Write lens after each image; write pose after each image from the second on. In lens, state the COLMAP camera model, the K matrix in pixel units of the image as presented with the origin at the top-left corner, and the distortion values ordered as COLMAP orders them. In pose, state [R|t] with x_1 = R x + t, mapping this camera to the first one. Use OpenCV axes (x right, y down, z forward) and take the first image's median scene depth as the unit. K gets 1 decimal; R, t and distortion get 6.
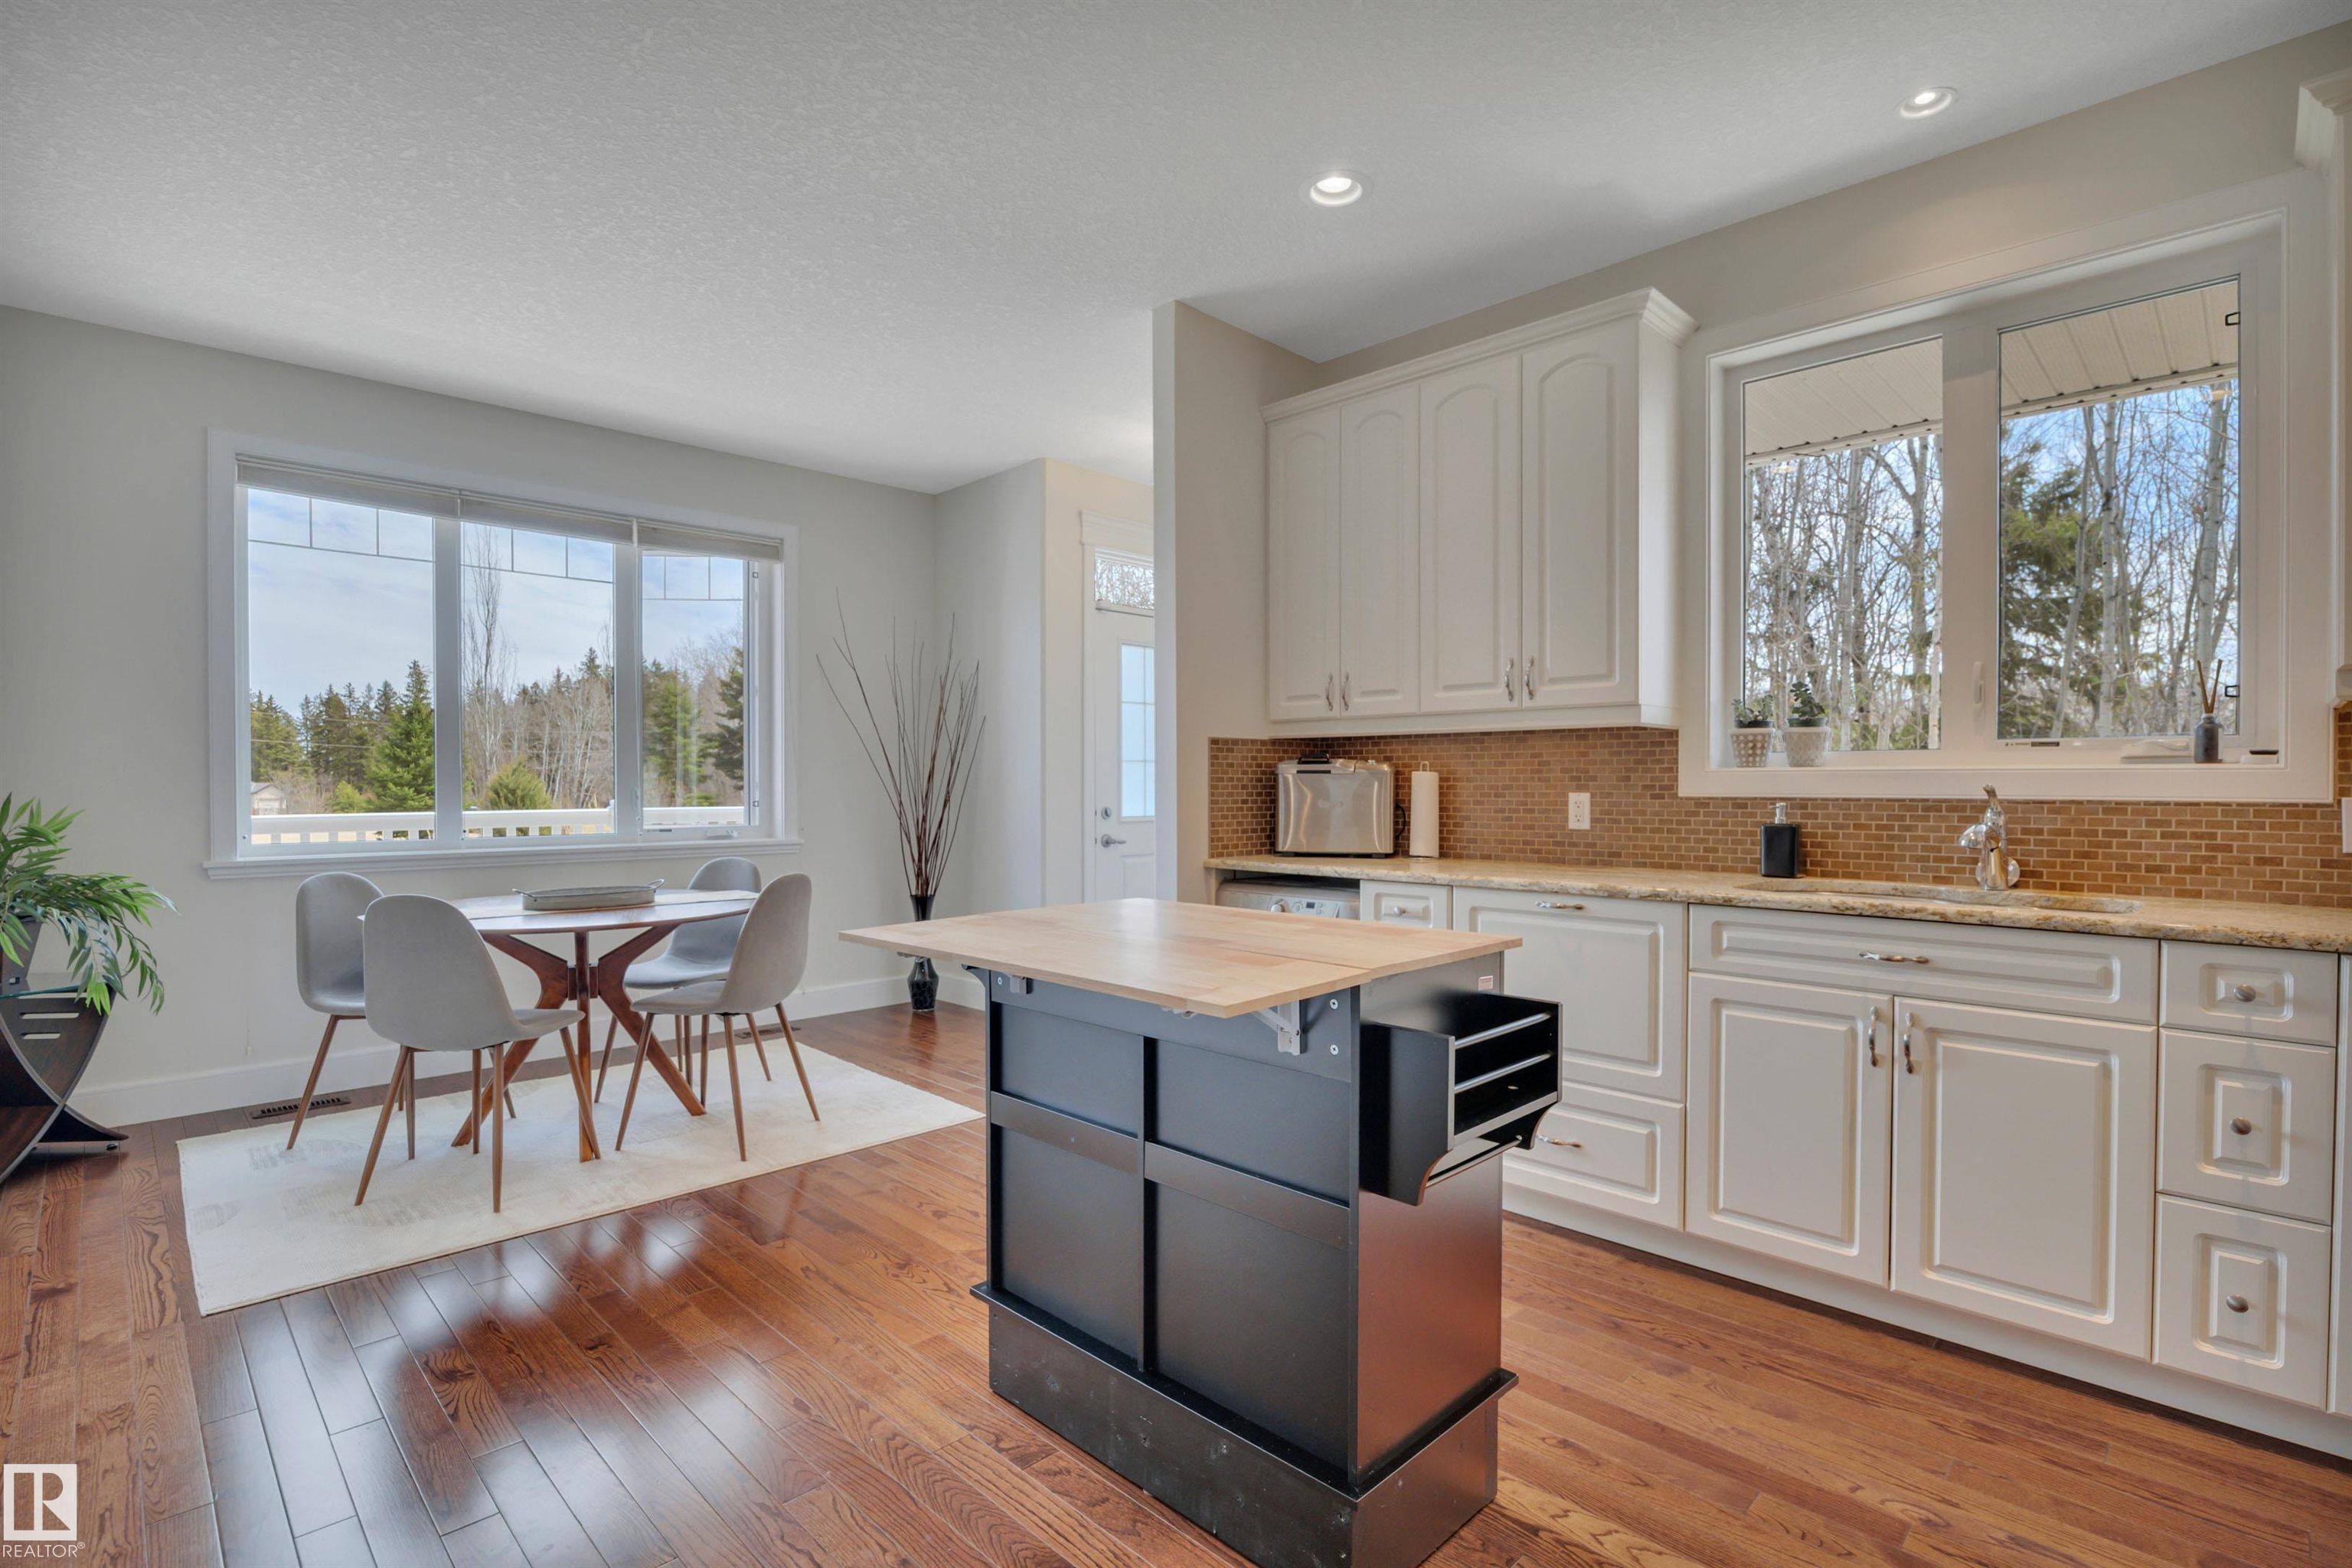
lens RADIAL K [[1066.7, 0, 1119.4], [0, 1066.7, 804.1], [0, 0, 1]] dist [-0.004896, -0.000801]
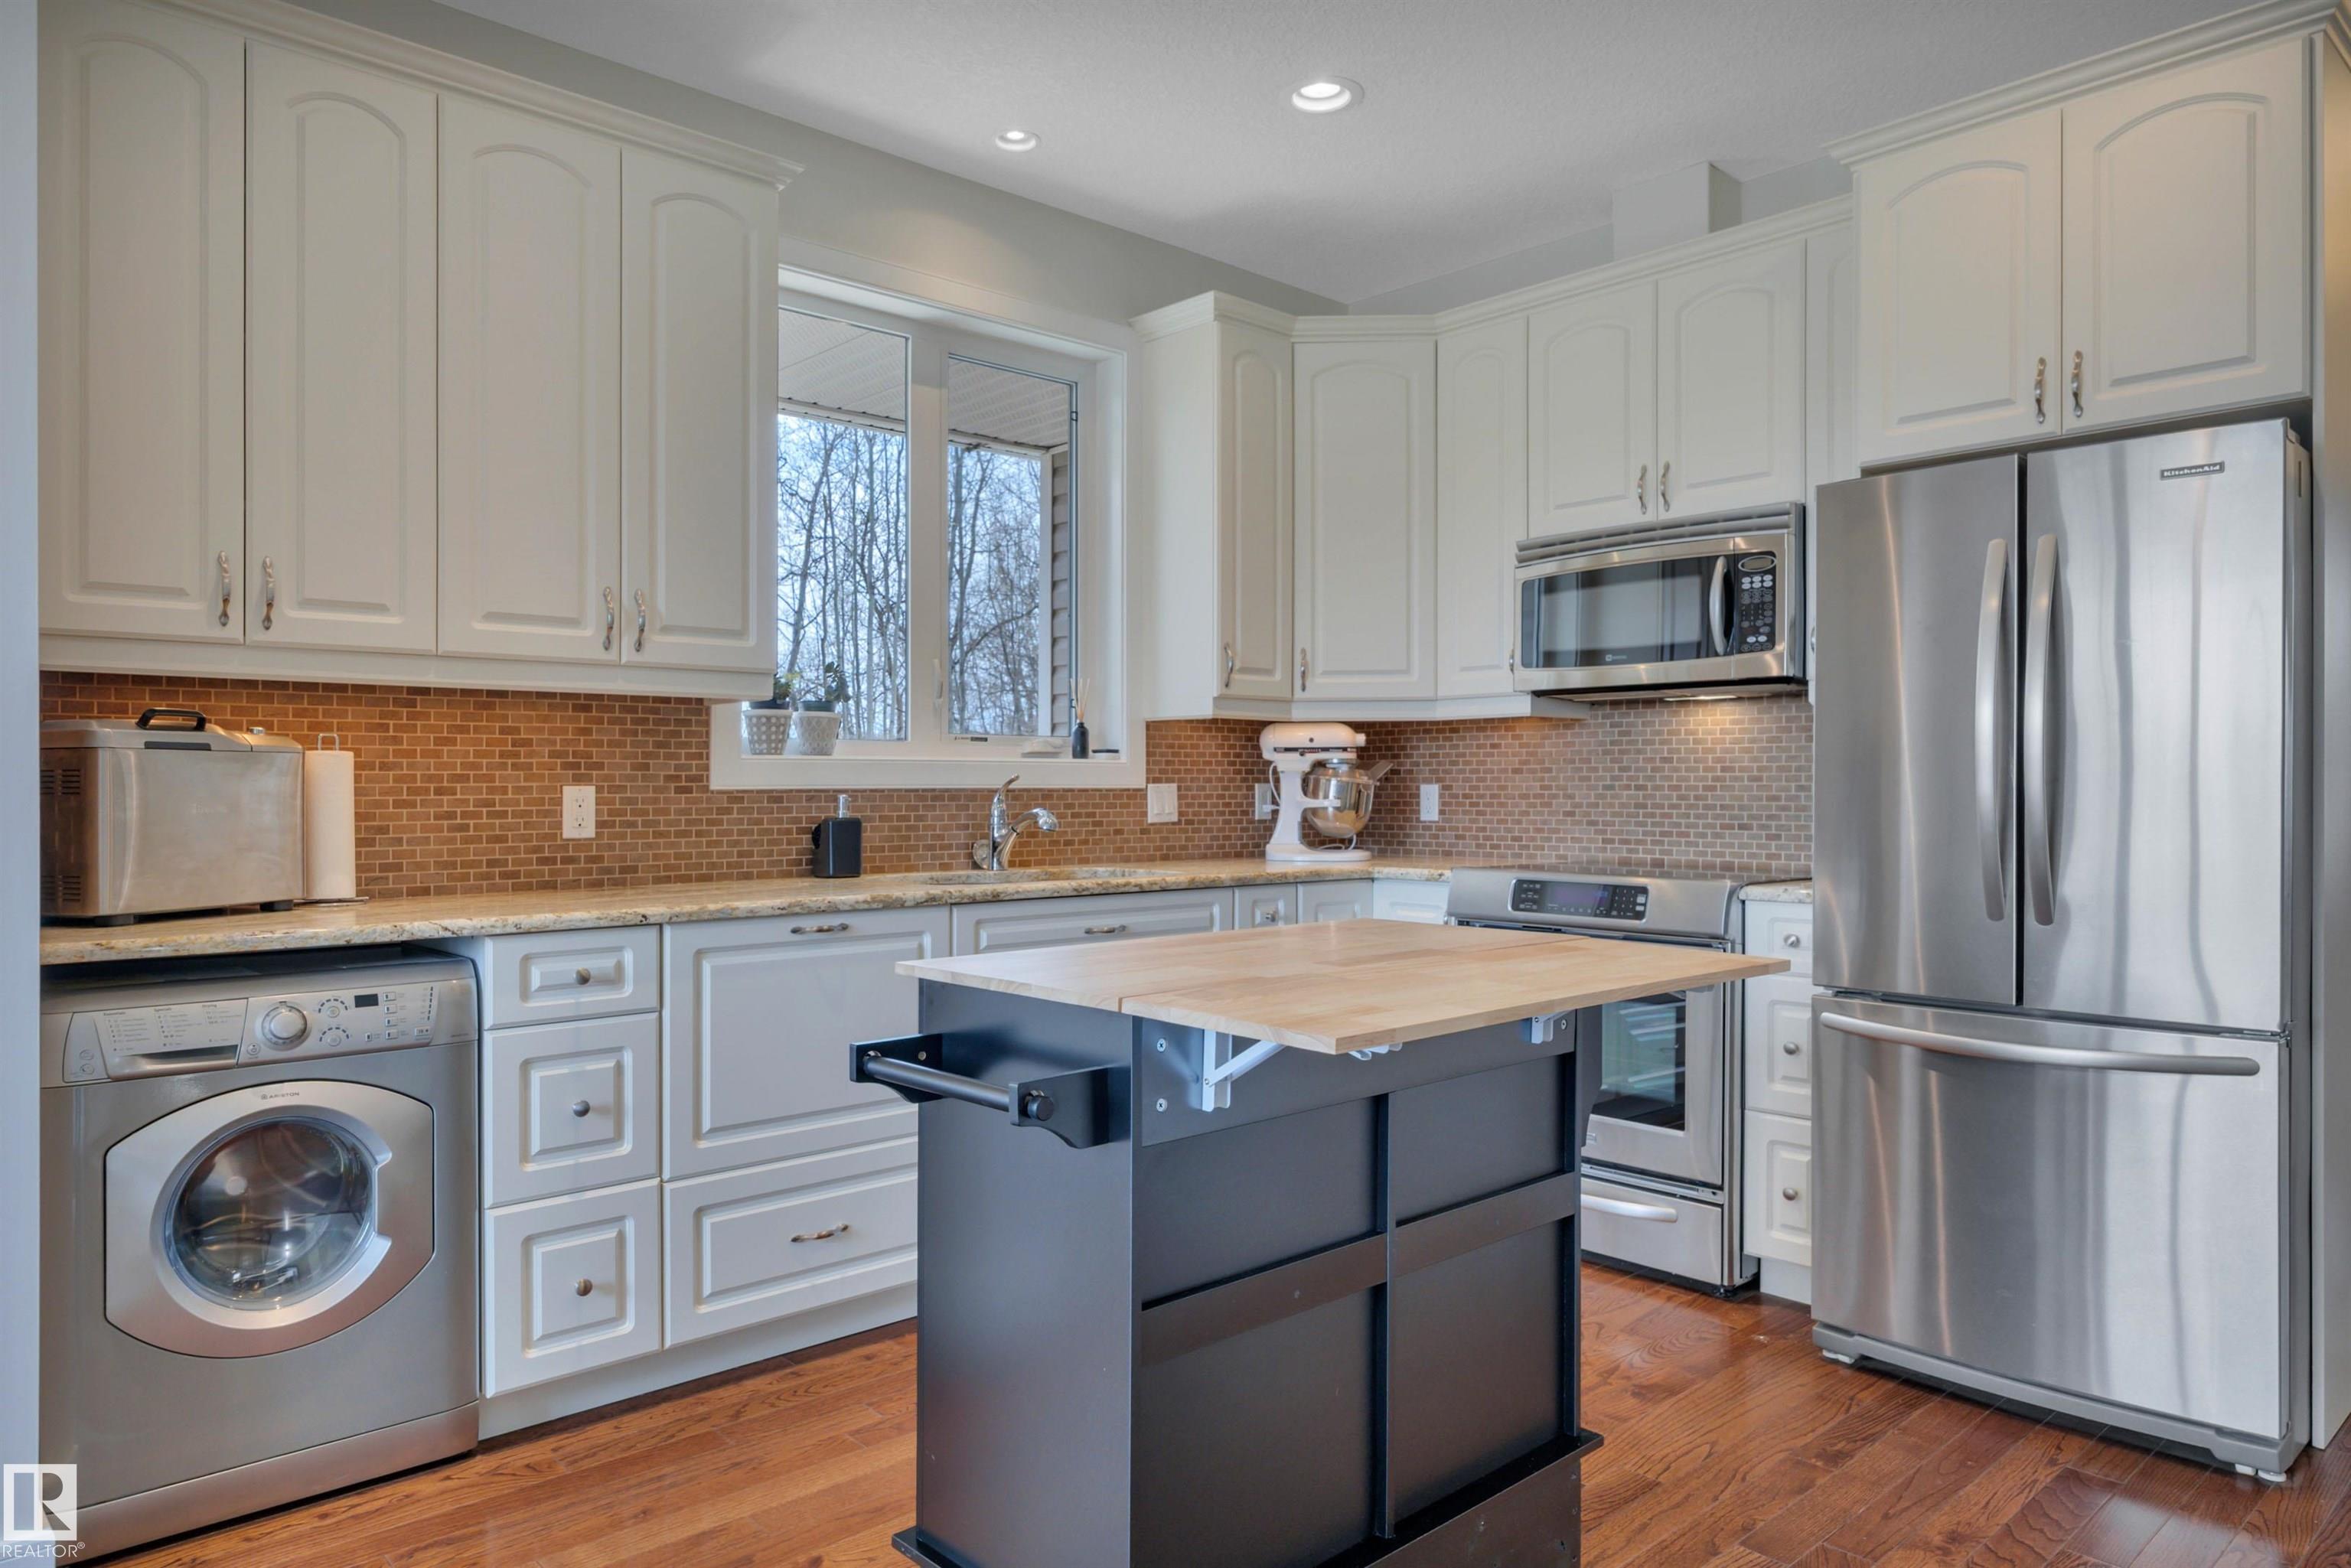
lens RADIAL K [[1493.9, 0, 1179.6], [0, 1493.9, 792.7], [0, 0, 1]] dist [-0.003704, 0.000401]
pose [[0.020324, -0.006420, 0.999773, -0.756077], [0.020110, 0.999780, 0.006011, -0.005732], [-0.999591, 0.019983, 0.020449, 0.807009]]
